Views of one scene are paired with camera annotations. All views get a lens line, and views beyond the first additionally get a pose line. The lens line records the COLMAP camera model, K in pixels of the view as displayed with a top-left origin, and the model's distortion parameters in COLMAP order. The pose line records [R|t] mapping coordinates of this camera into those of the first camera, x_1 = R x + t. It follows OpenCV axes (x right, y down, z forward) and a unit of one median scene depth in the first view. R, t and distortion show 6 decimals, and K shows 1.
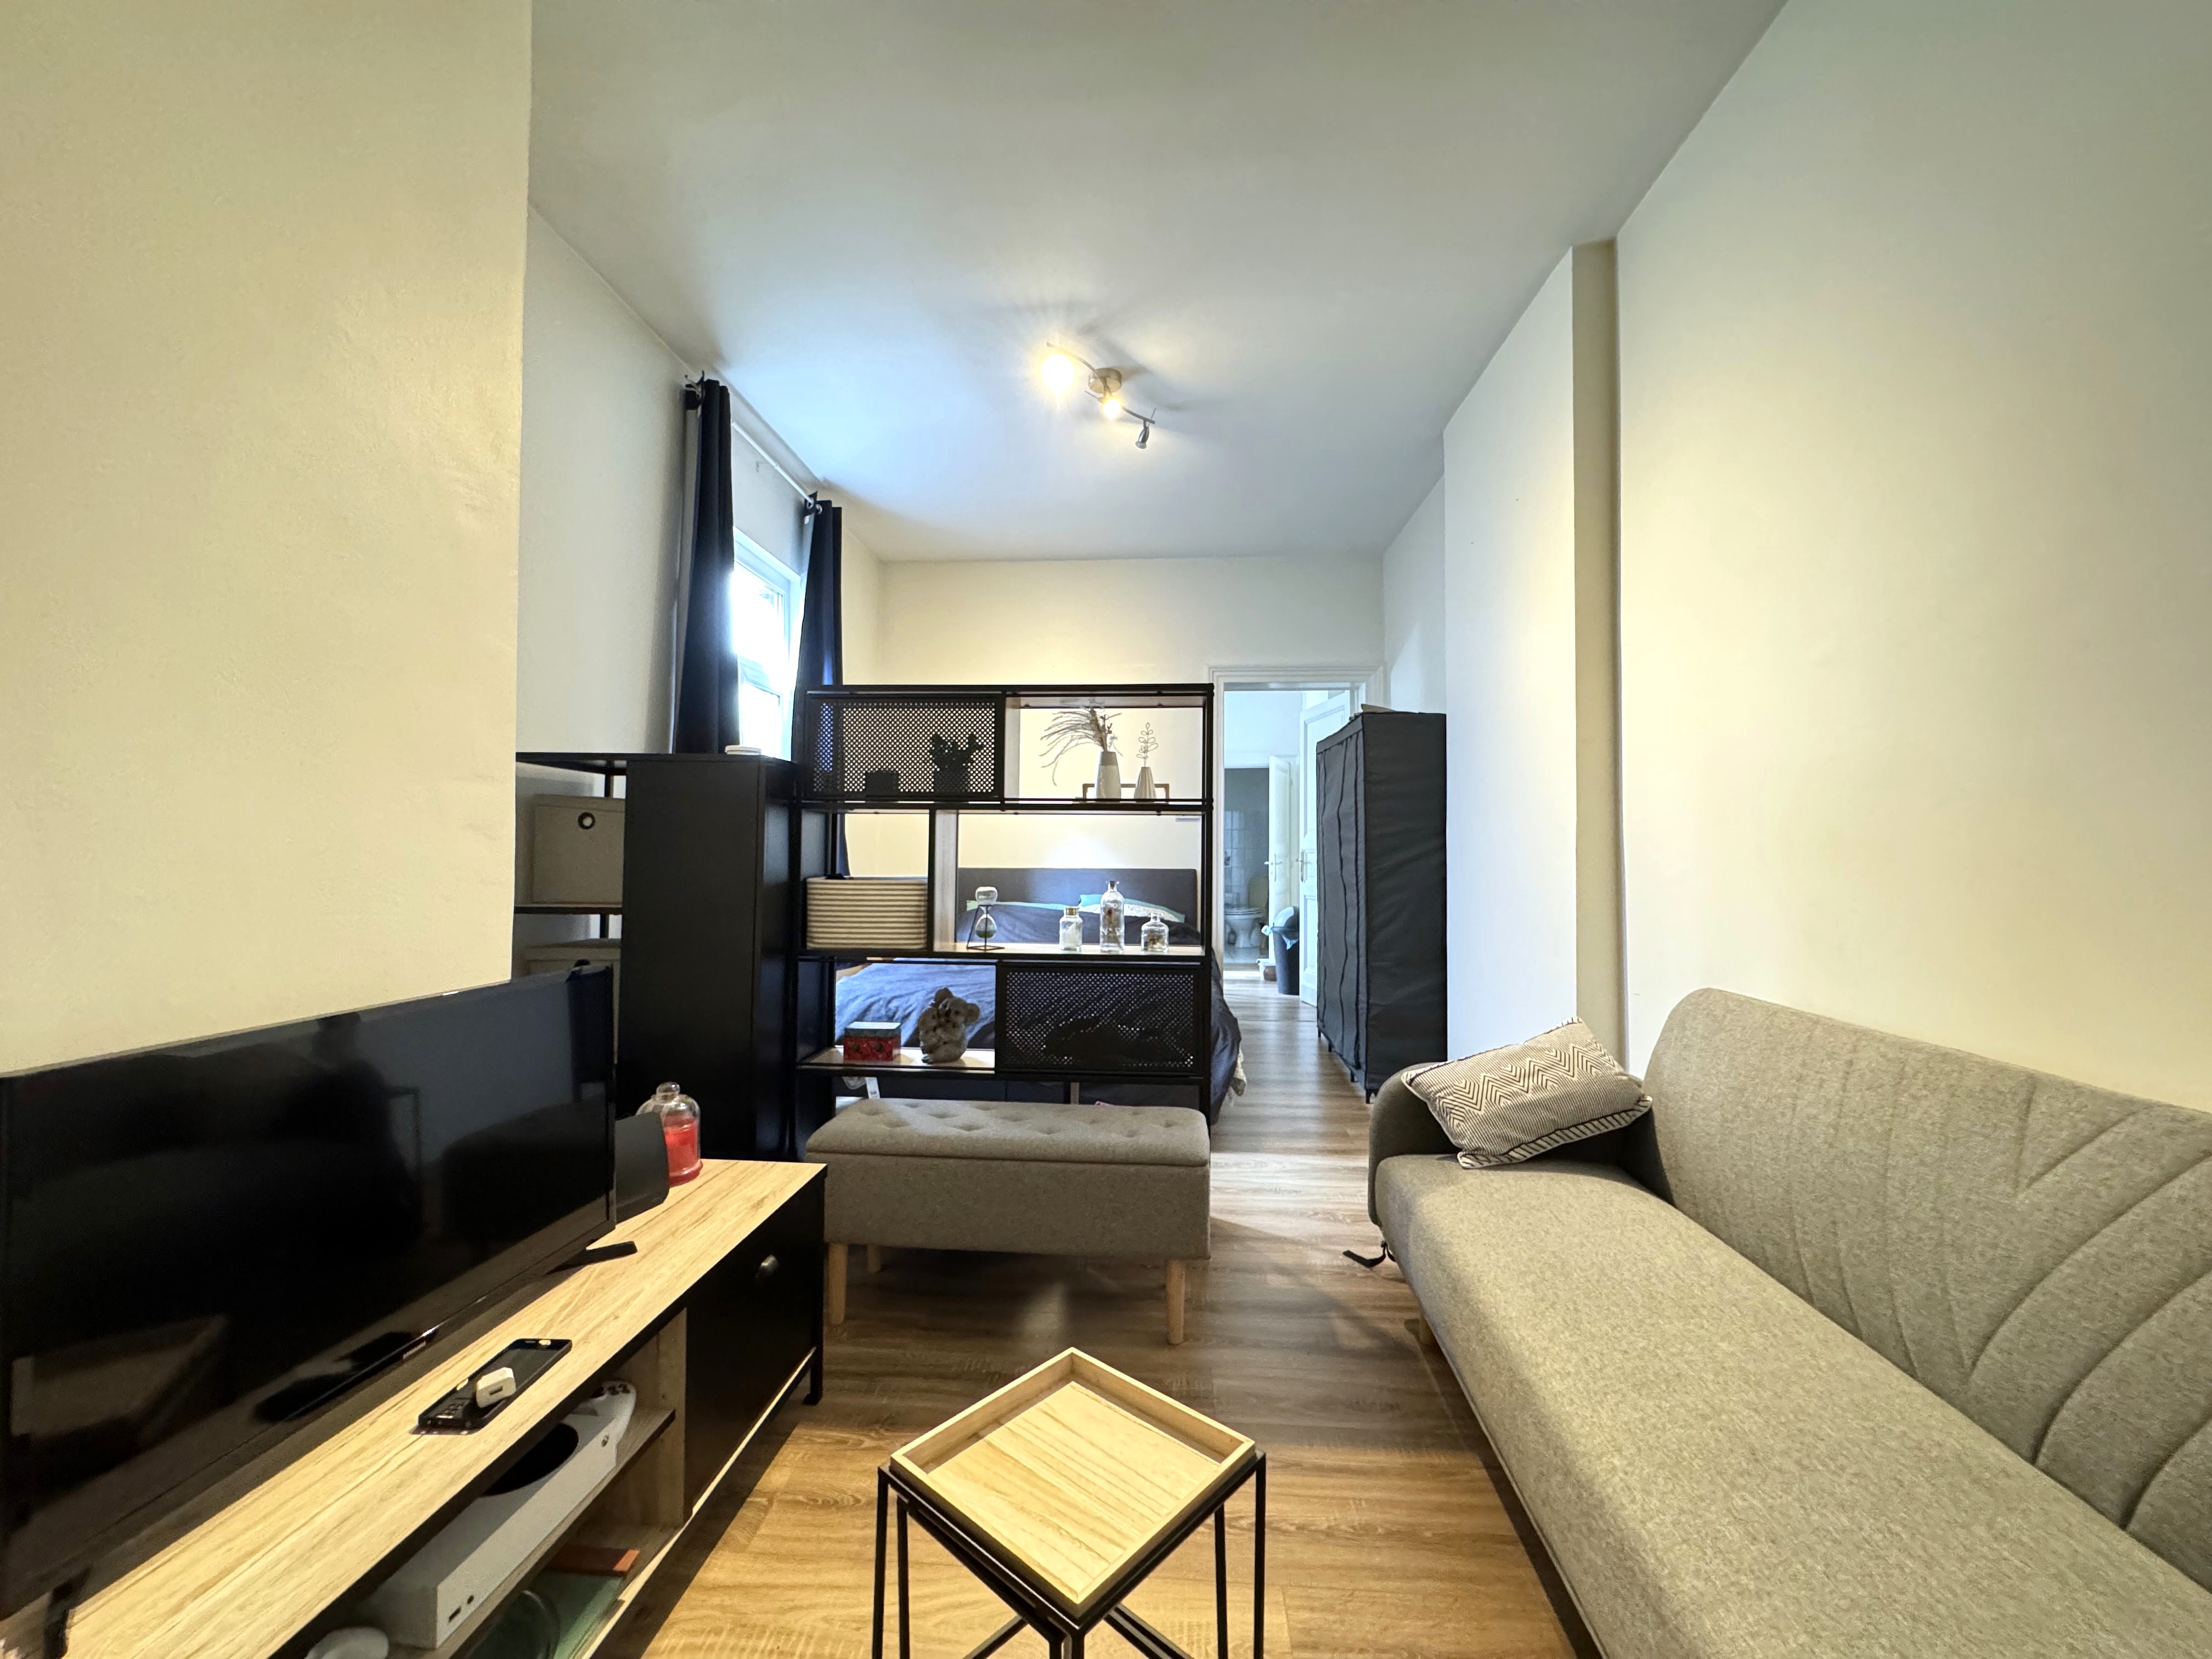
lens RADIAL K [[885.1, 0, 1106.0], [0, 885.1, 829.5], [0, 0, 1]] dist [-0.000439, 0.000247]
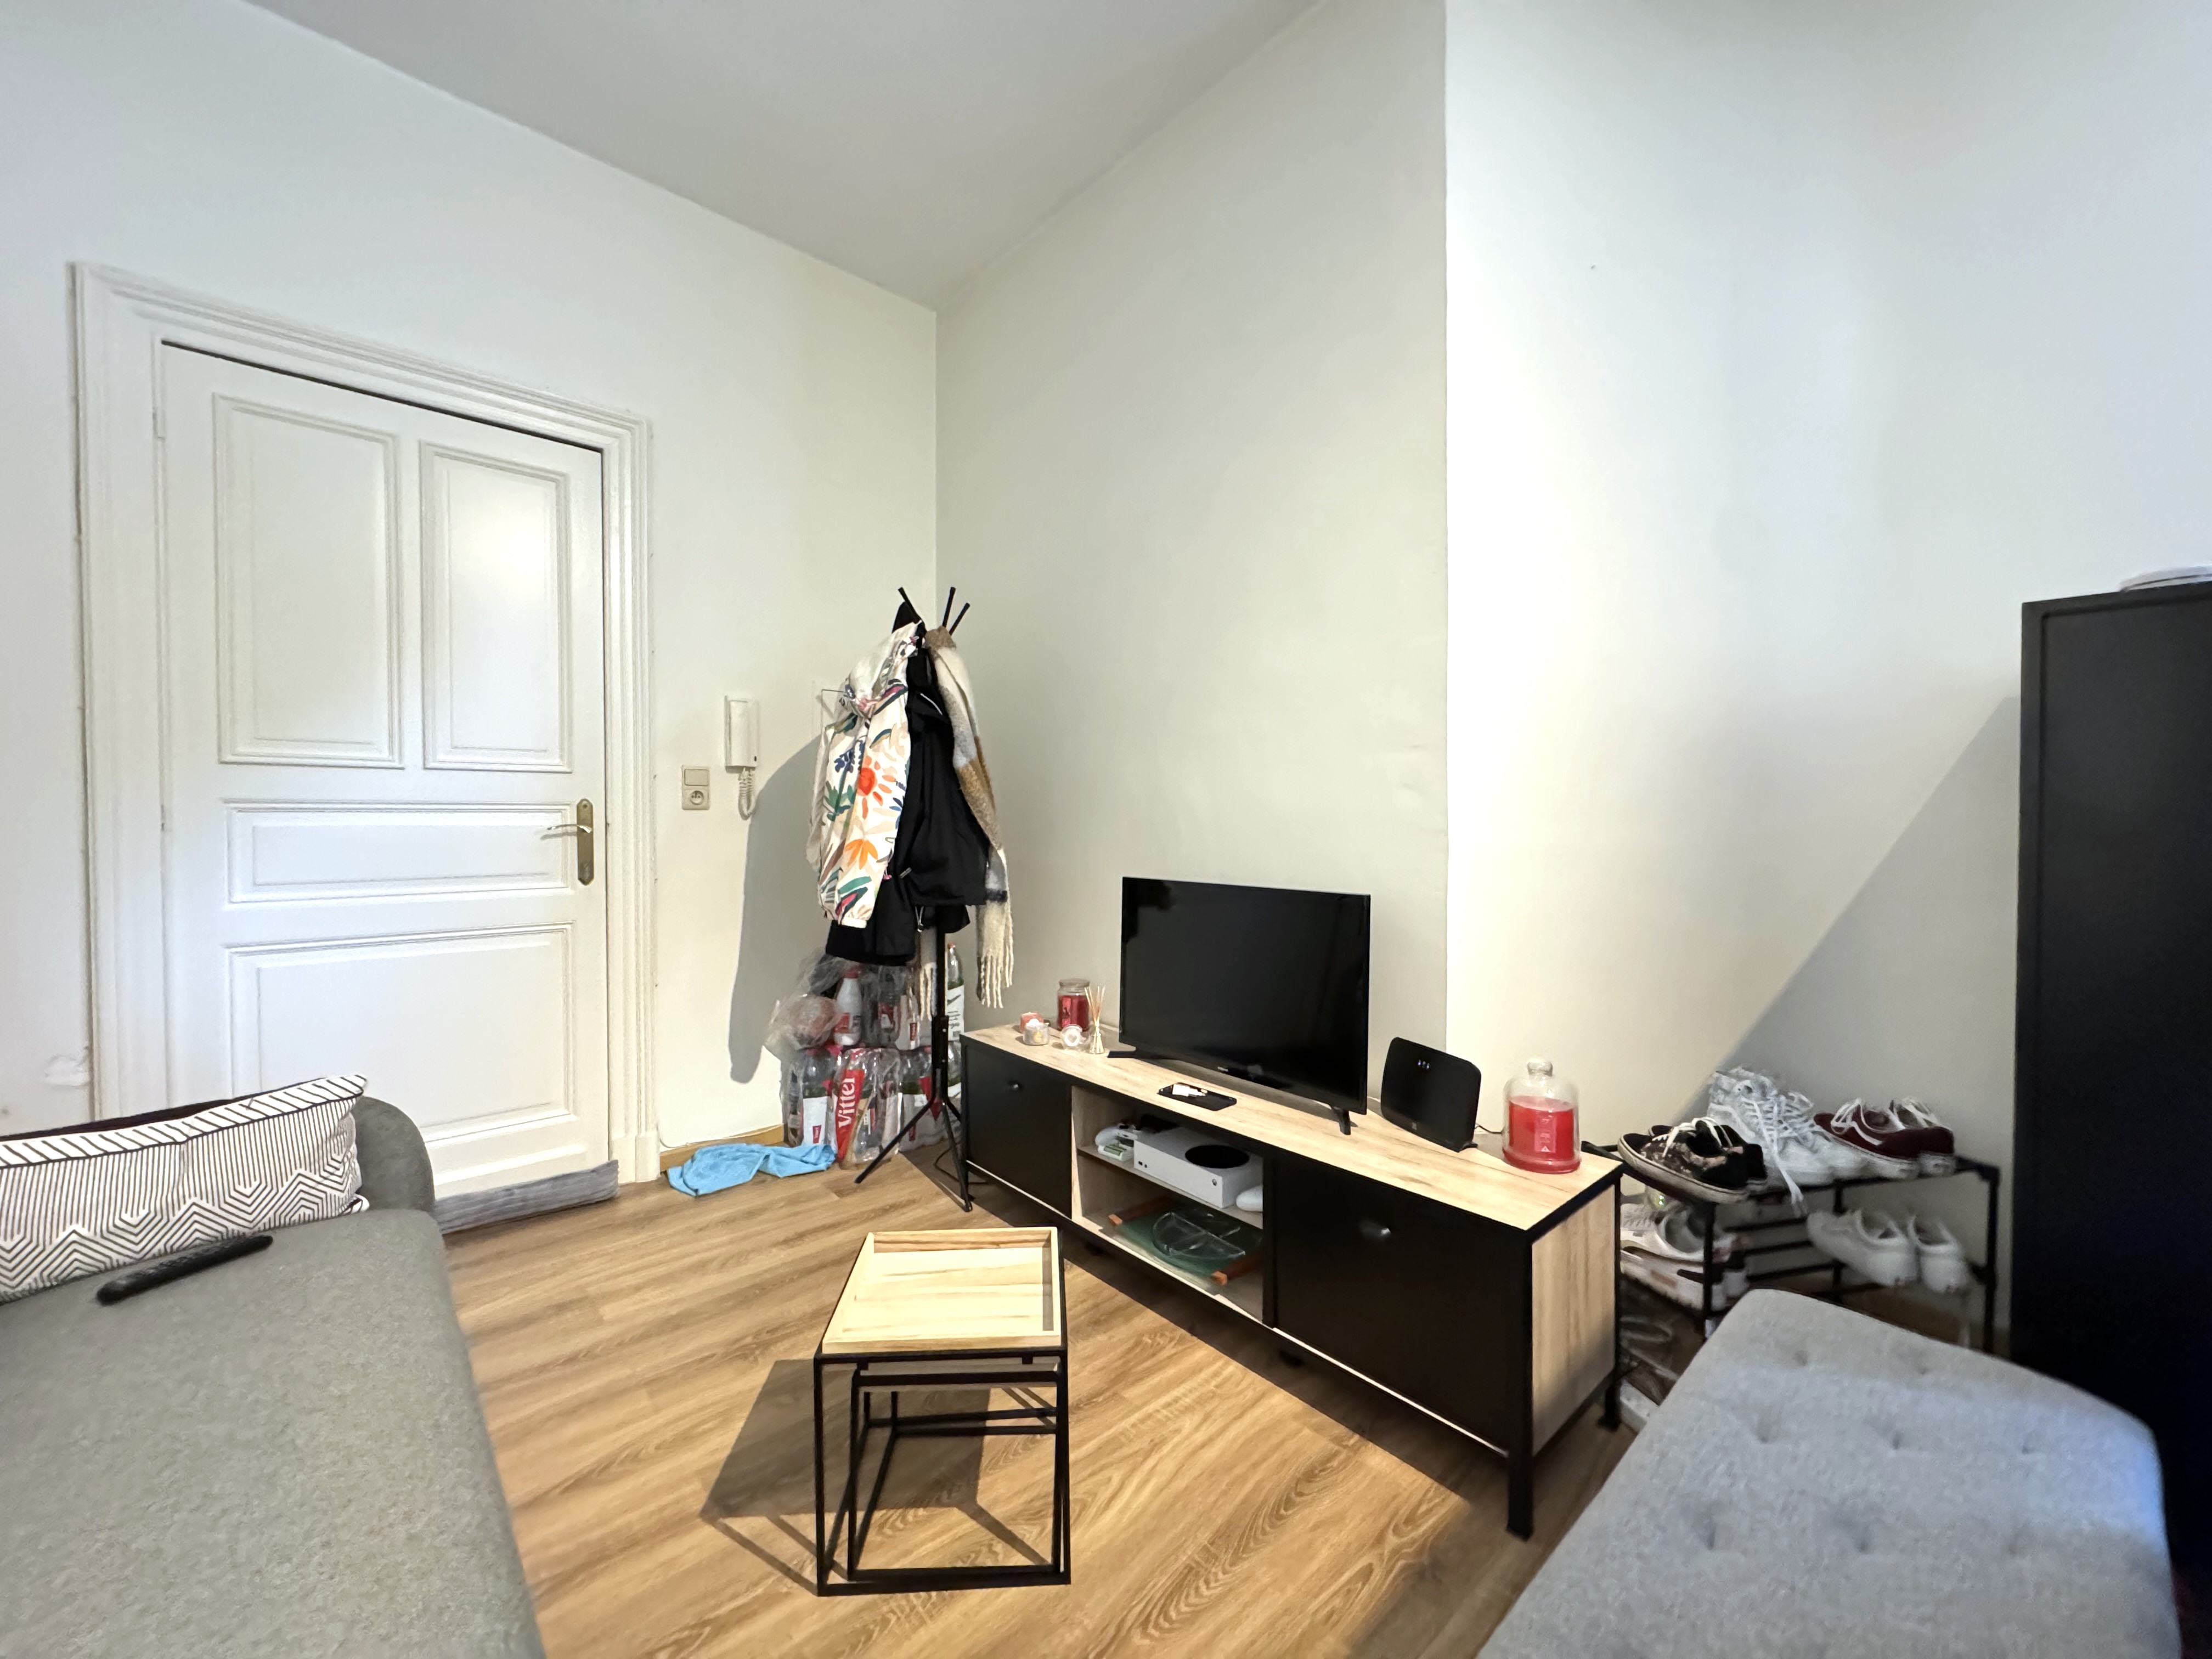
lens RADIAL K [[885.1, 0, 1106.0], [0, 885.1, 829.5], [0, 0, 1]] dist [-0.000439, 0.000247]
pose [[-0.695862, 0.008836, -0.718121, 0.311171], [0.018742, 0.999807, -0.005859, 0.035497], [0.717931, -0.017536, -0.695894, 0.898514]]
